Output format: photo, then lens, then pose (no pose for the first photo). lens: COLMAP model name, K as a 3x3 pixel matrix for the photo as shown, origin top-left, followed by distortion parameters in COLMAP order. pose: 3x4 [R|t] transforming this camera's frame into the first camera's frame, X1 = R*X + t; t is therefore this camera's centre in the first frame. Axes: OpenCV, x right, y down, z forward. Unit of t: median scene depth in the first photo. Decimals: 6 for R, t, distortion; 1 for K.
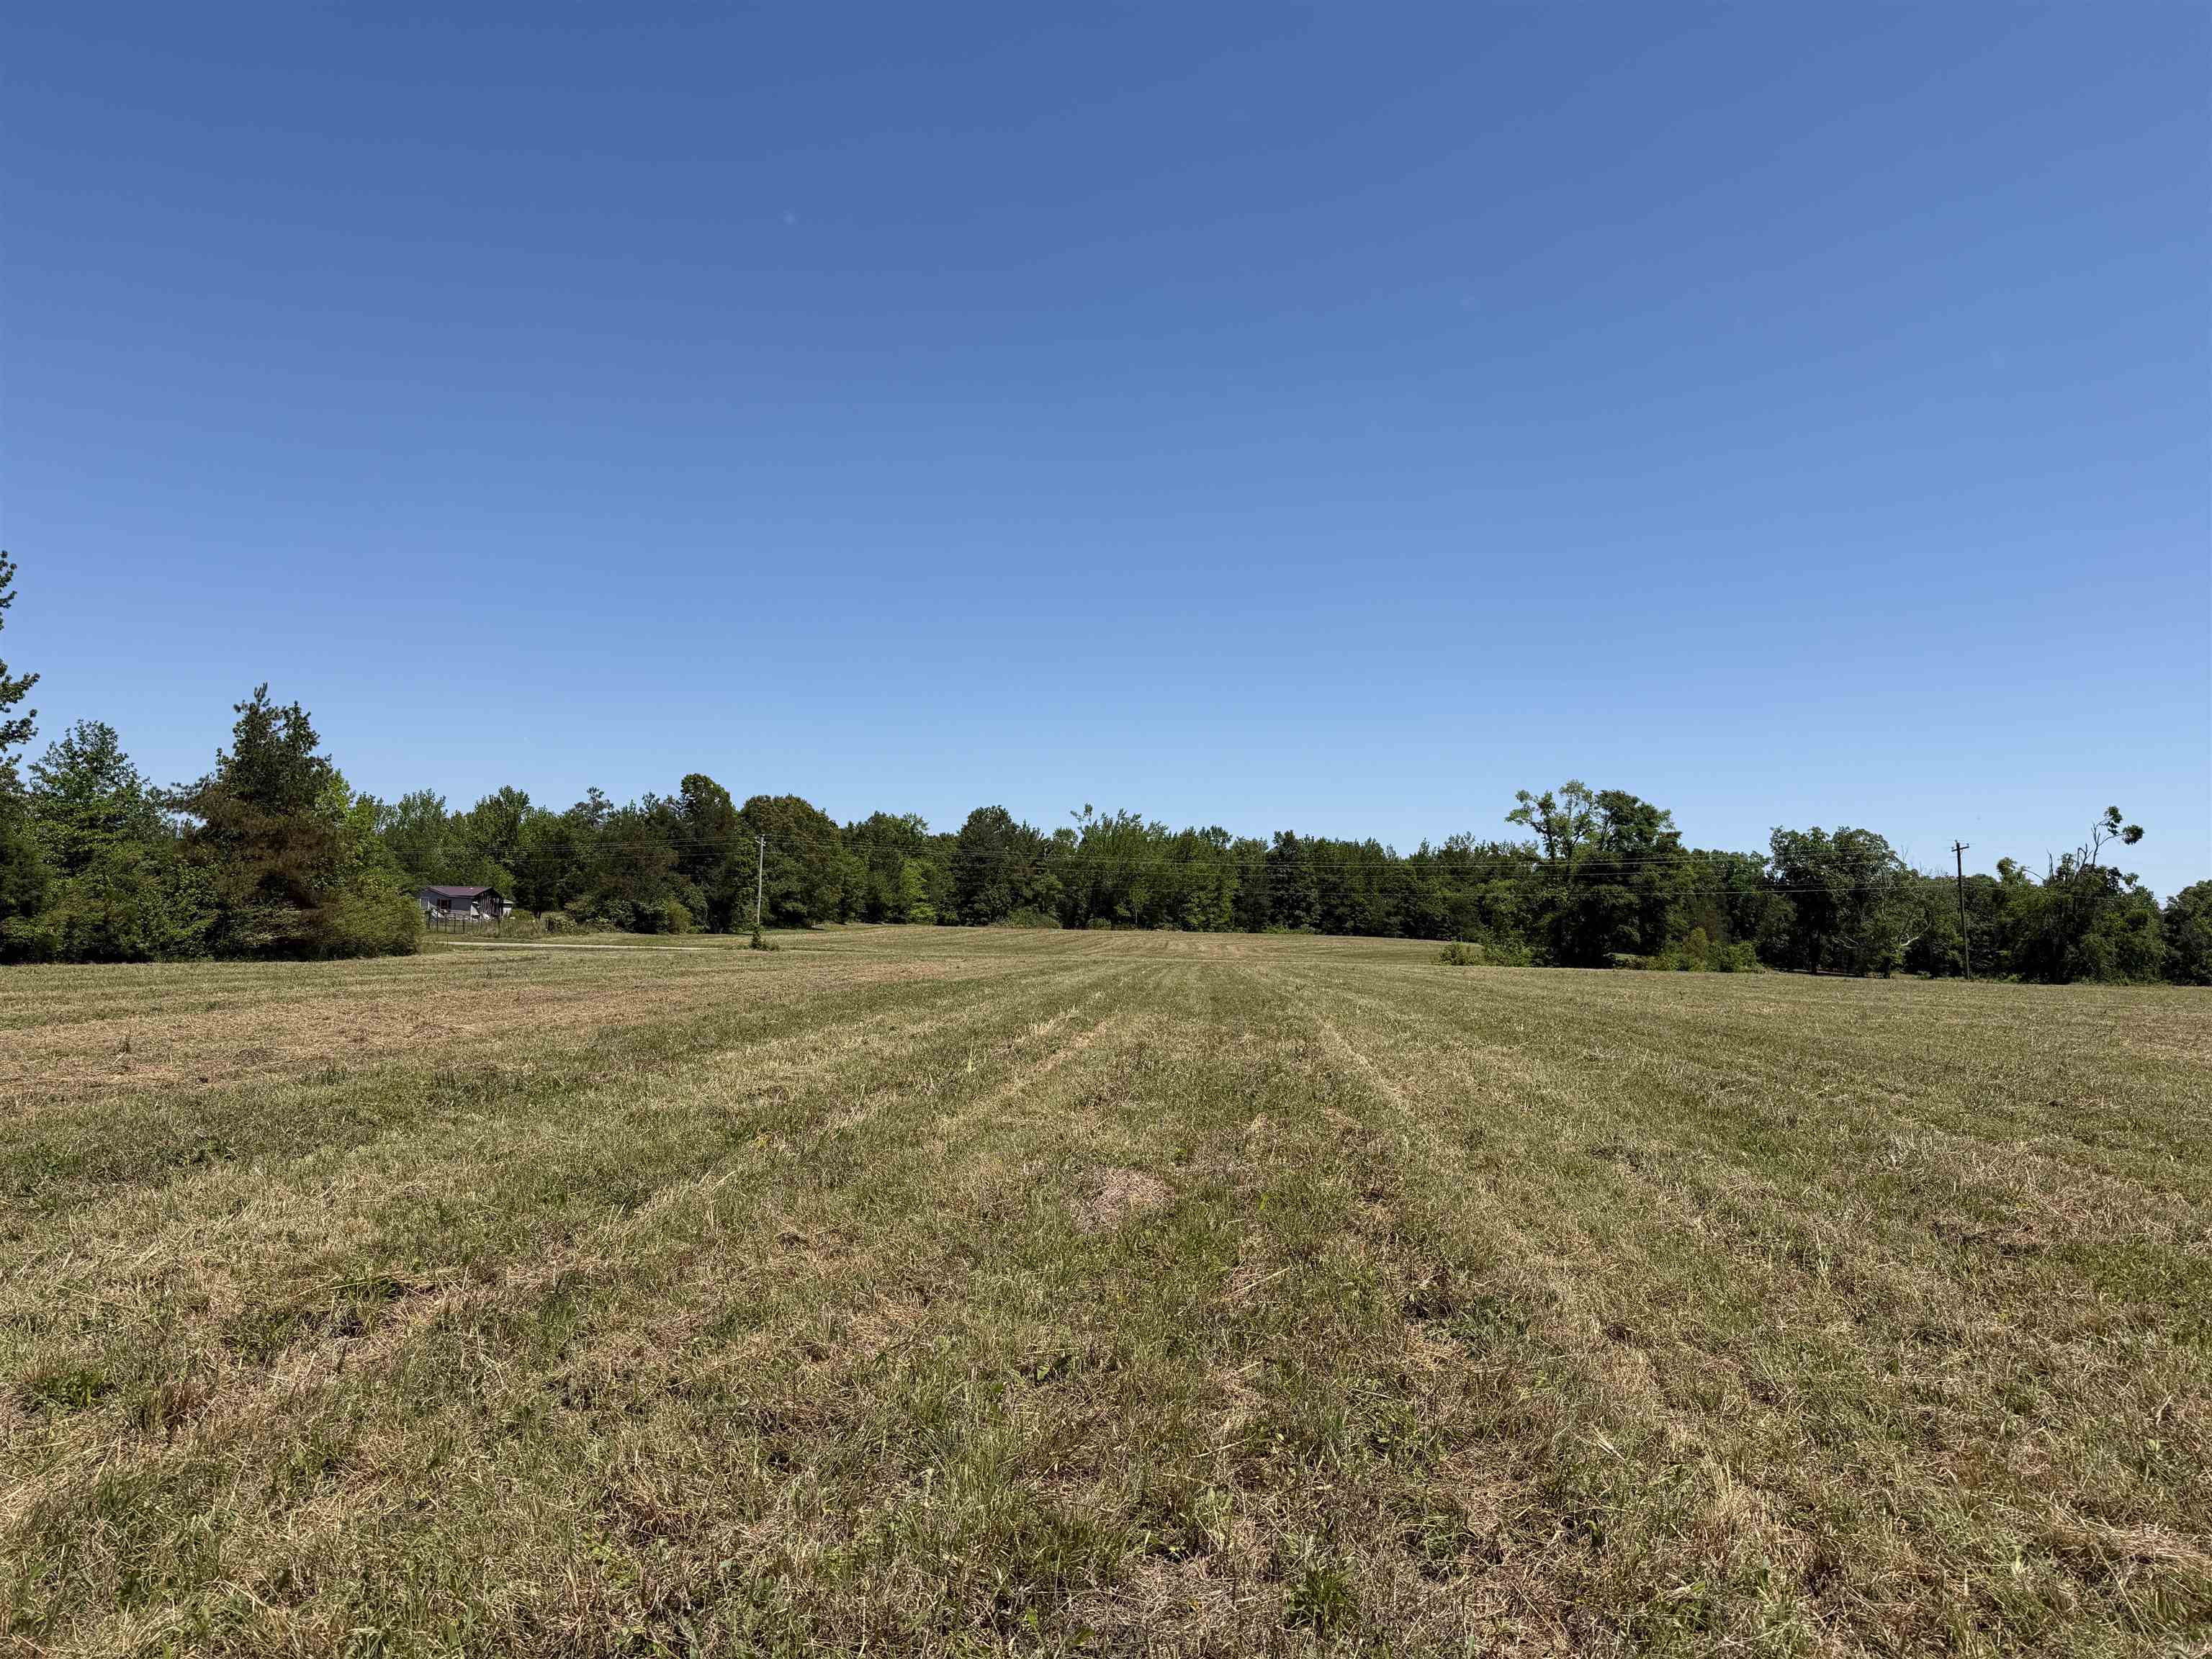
lens RADIAL K [[1551.6, 0, 1106.0], [0, 1551.6, 829.5], [0, 0, 1]] dist [0.160951, -0.218637]
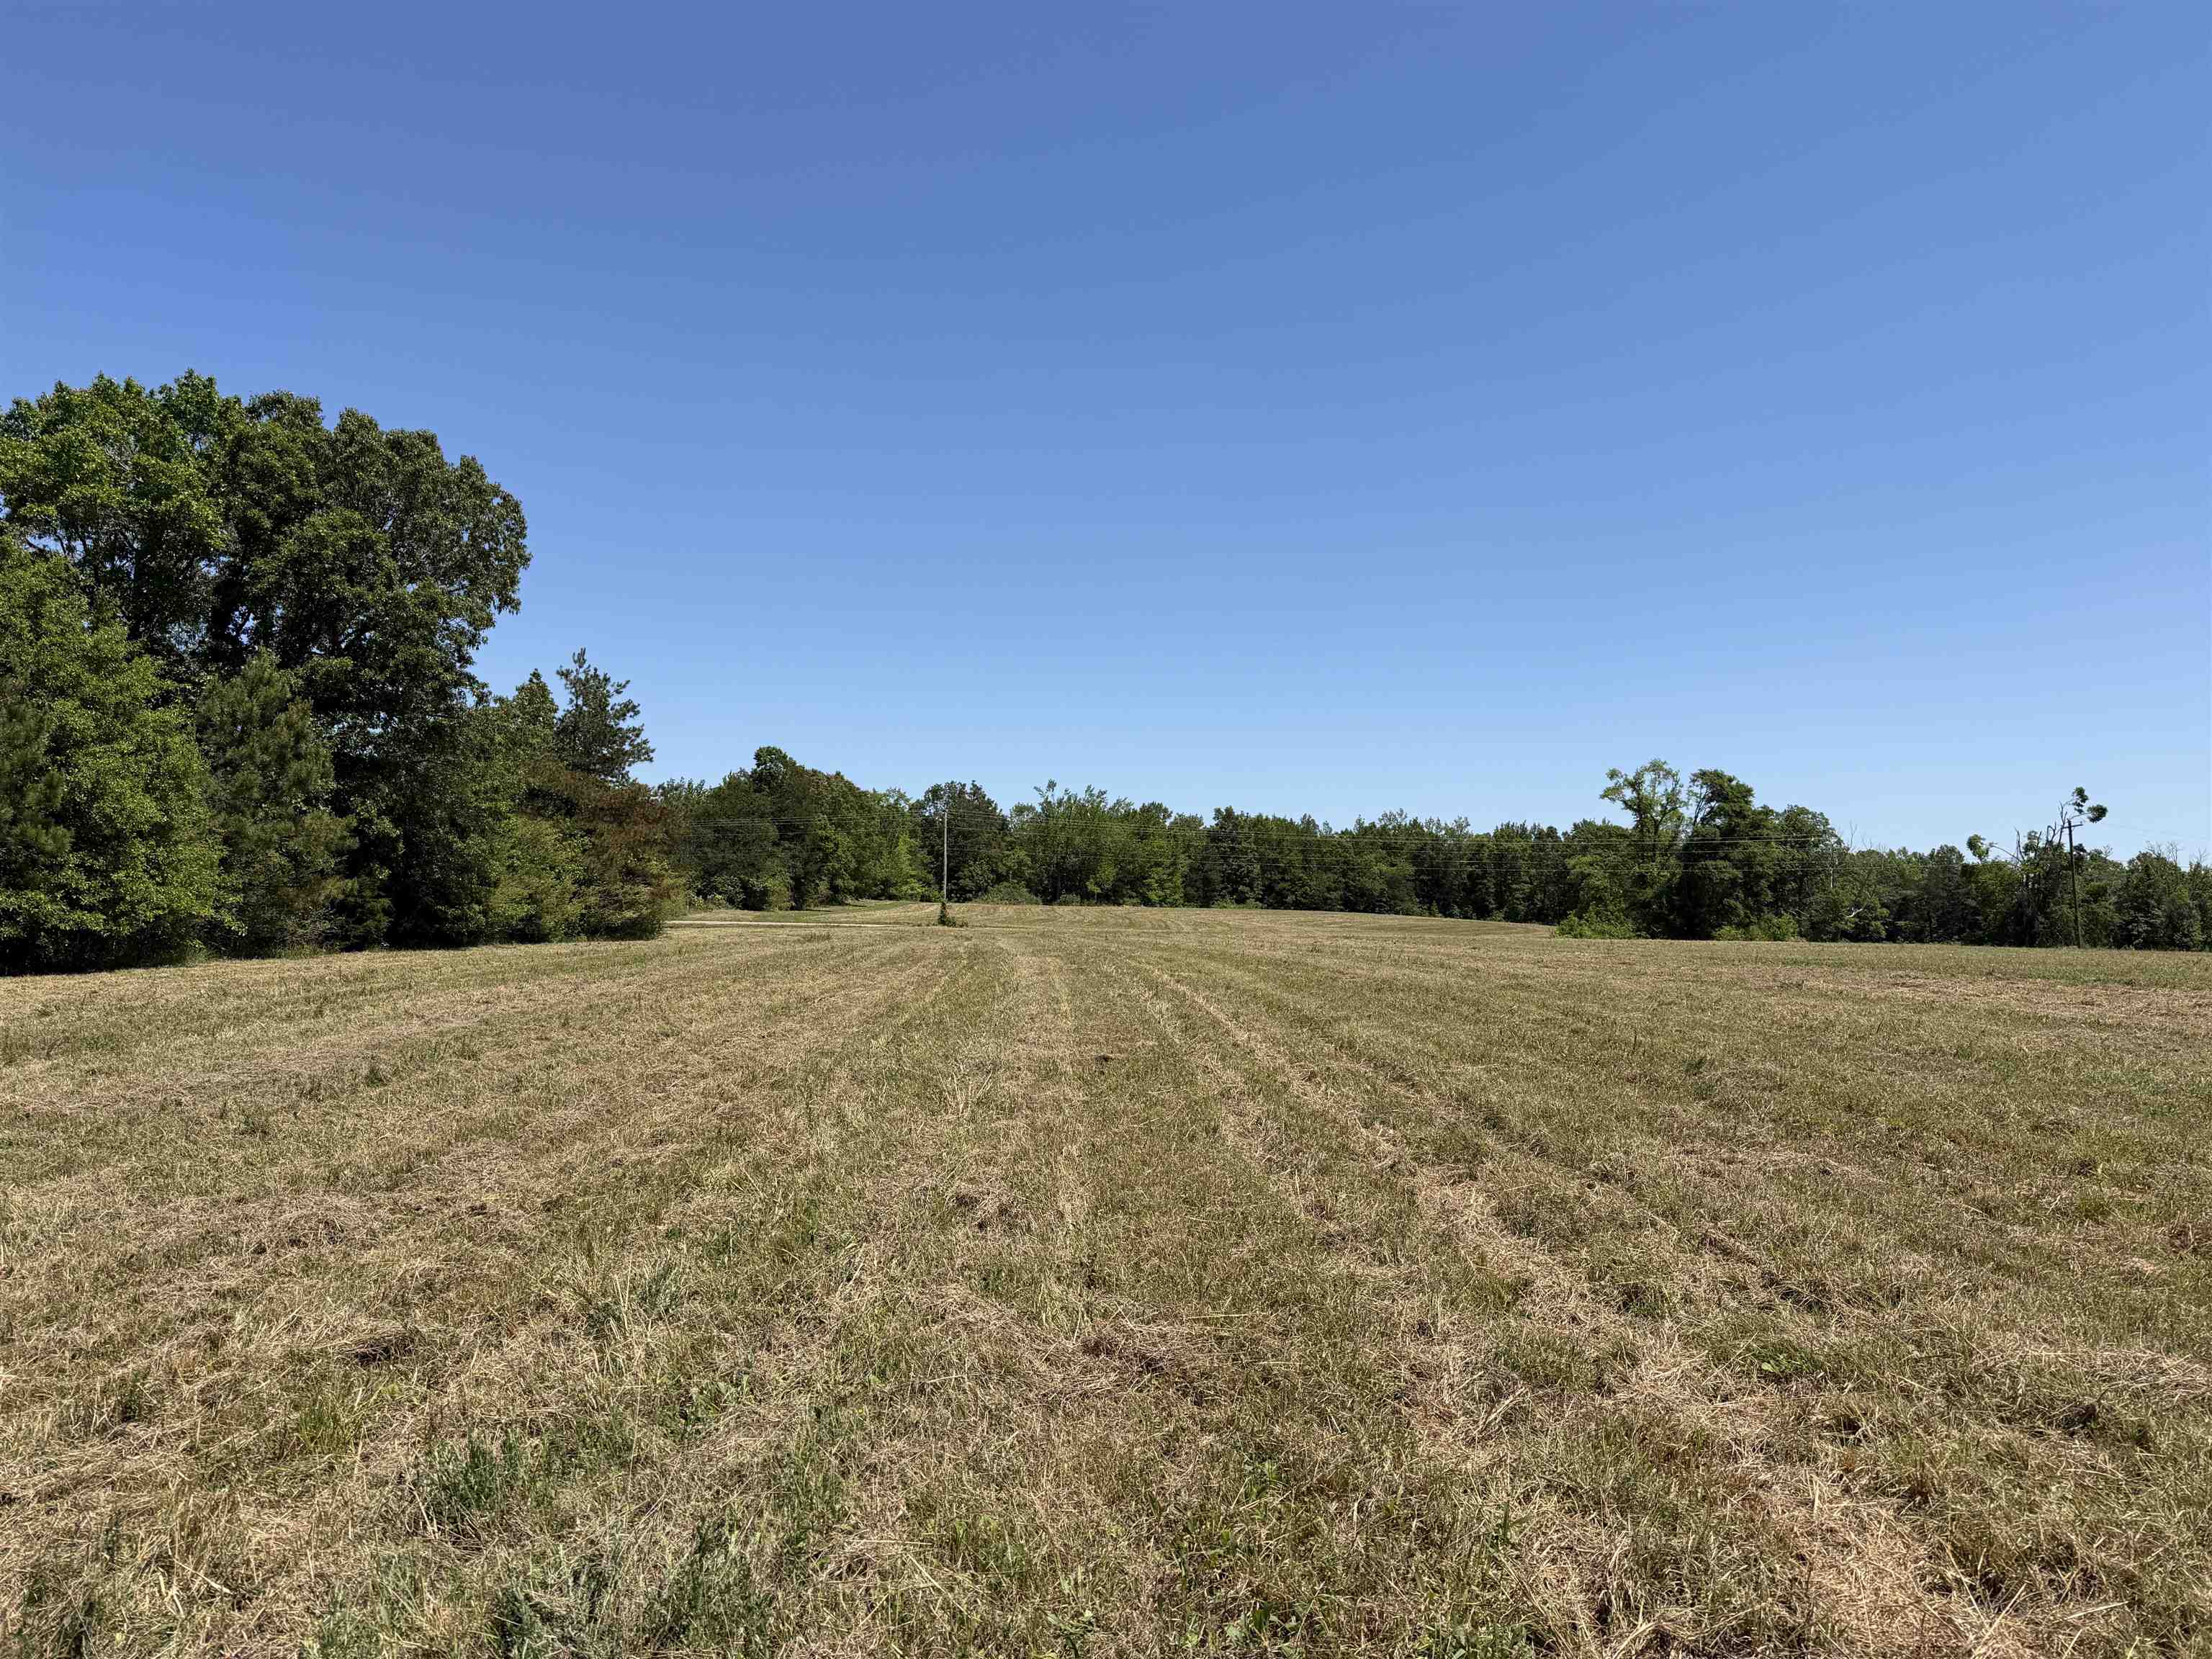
lens RADIAL K [[1551.6, 0, 1106.0], [0, 1551.6, 829.5], [0, 0, 1]] dist [0.160951, -0.218637]
pose [[0.991607, 0.002145, 0.129274, -0.113301], [-0.004153, 0.999875, 0.015269, 0.000292], [-0.129225, -0.015678, 0.991491, 0.008907]]
